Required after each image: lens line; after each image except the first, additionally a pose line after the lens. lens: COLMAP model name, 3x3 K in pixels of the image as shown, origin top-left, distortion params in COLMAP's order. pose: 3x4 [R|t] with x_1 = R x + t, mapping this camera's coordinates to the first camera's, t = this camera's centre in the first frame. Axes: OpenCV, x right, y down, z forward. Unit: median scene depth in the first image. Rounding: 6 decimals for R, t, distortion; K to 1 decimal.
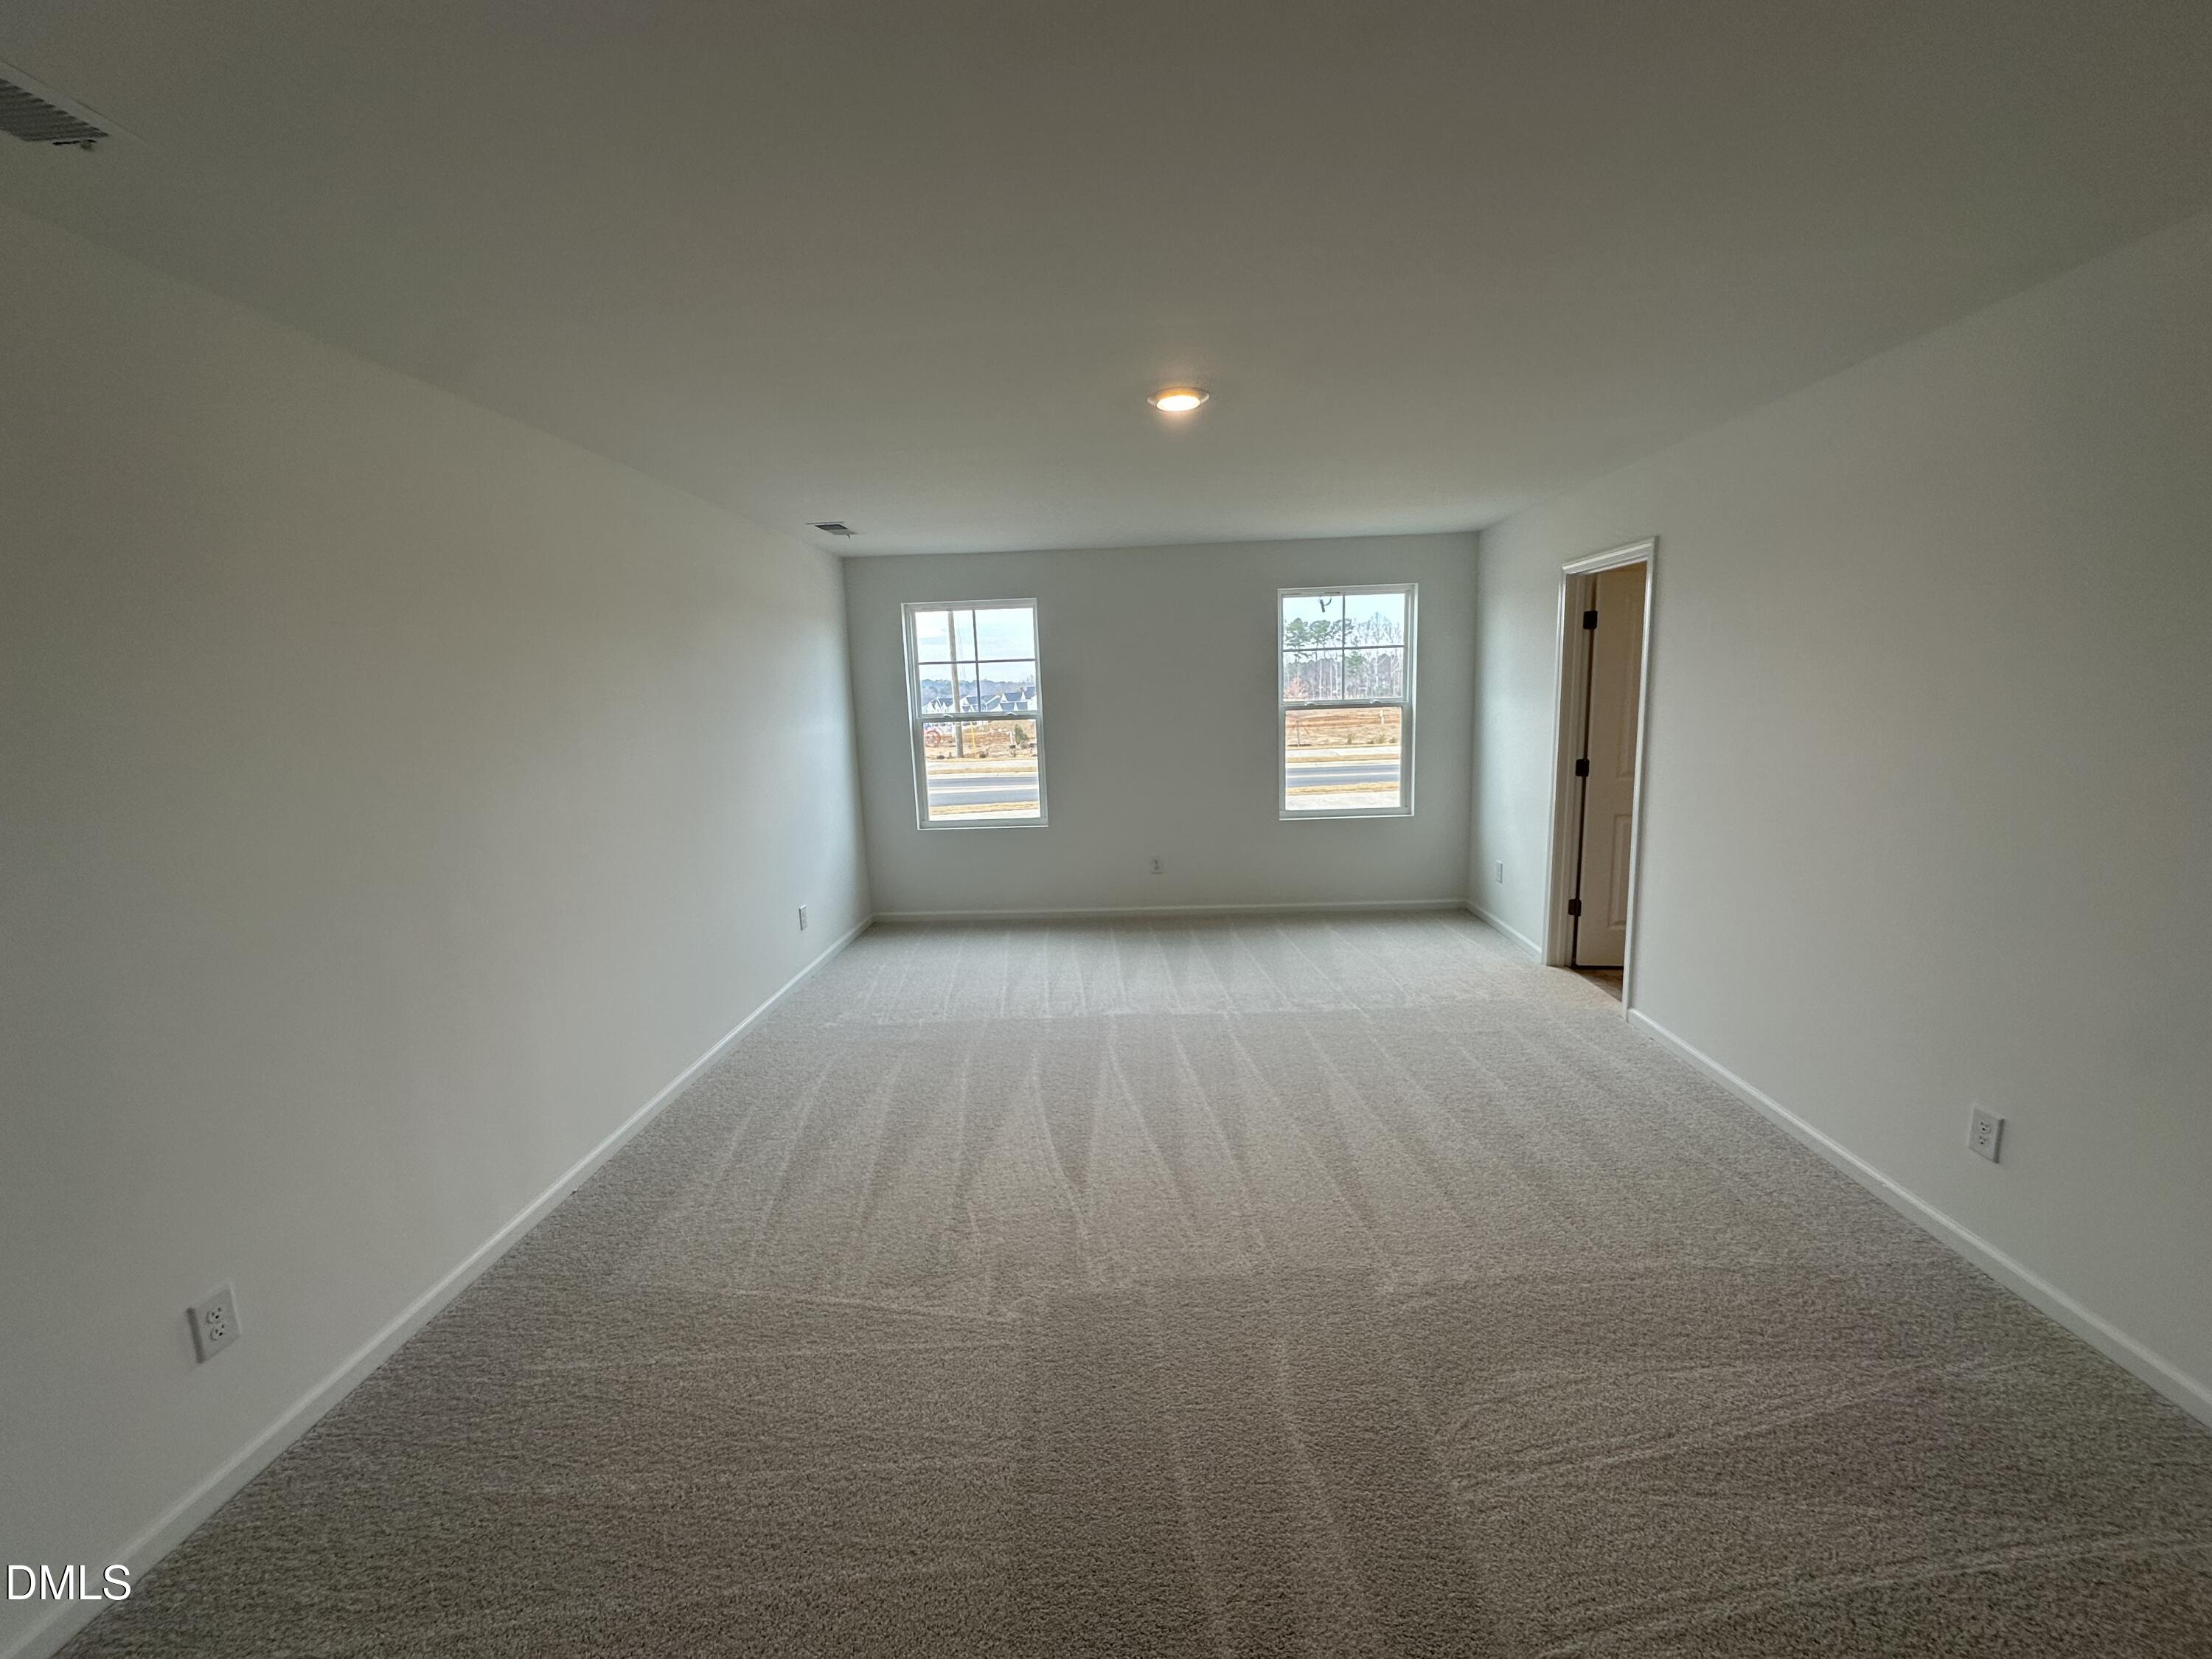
lens RADIAL K [[877.4, 0, 1109.2], [0, 877.4, 828.3], [0, 0, 1]] dist [-0.002323, 0.000403]
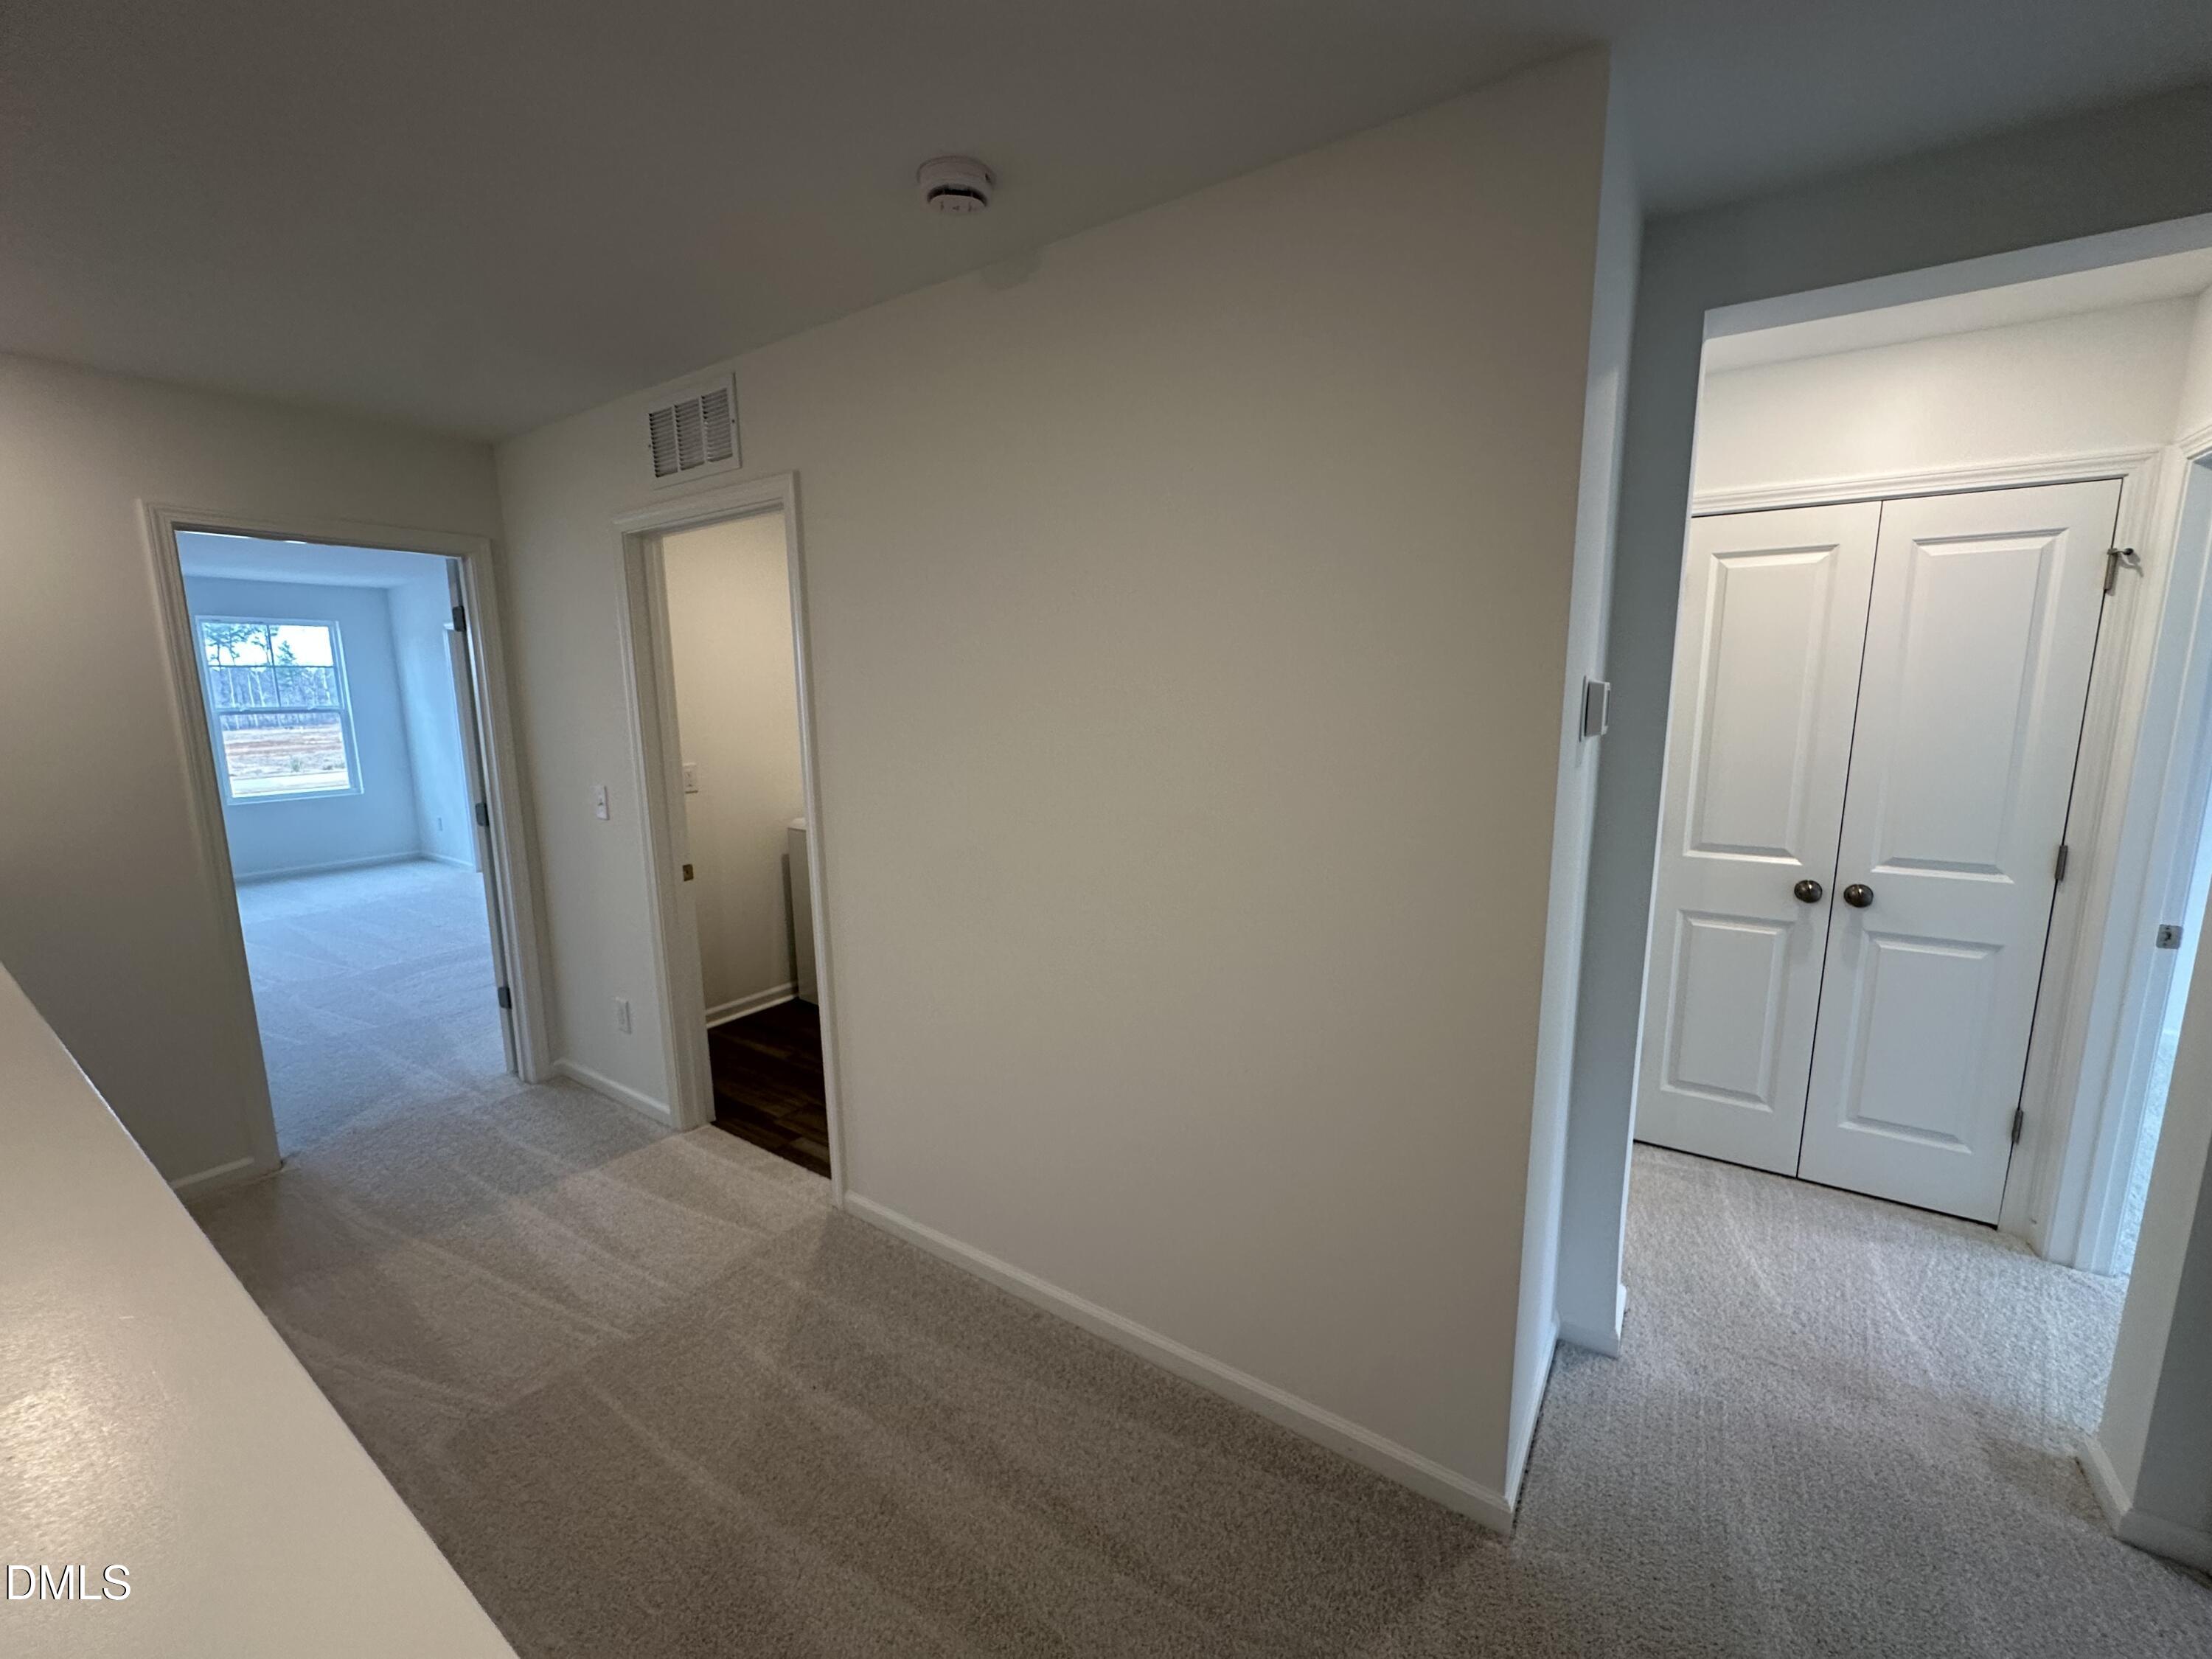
lens RADIAL K [[877.4, 0, 1109.2], [0, 877.4, 828.3], [0, 0, 1]] dist [-0.002323, 0.000403]
pose [[0.528231, -0.102587, 0.842881, -0.176783], [0.122998, 0.991449, 0.043587, 0.115224], [-0.840145, 0.080649, 0.536332, -0.641626]]
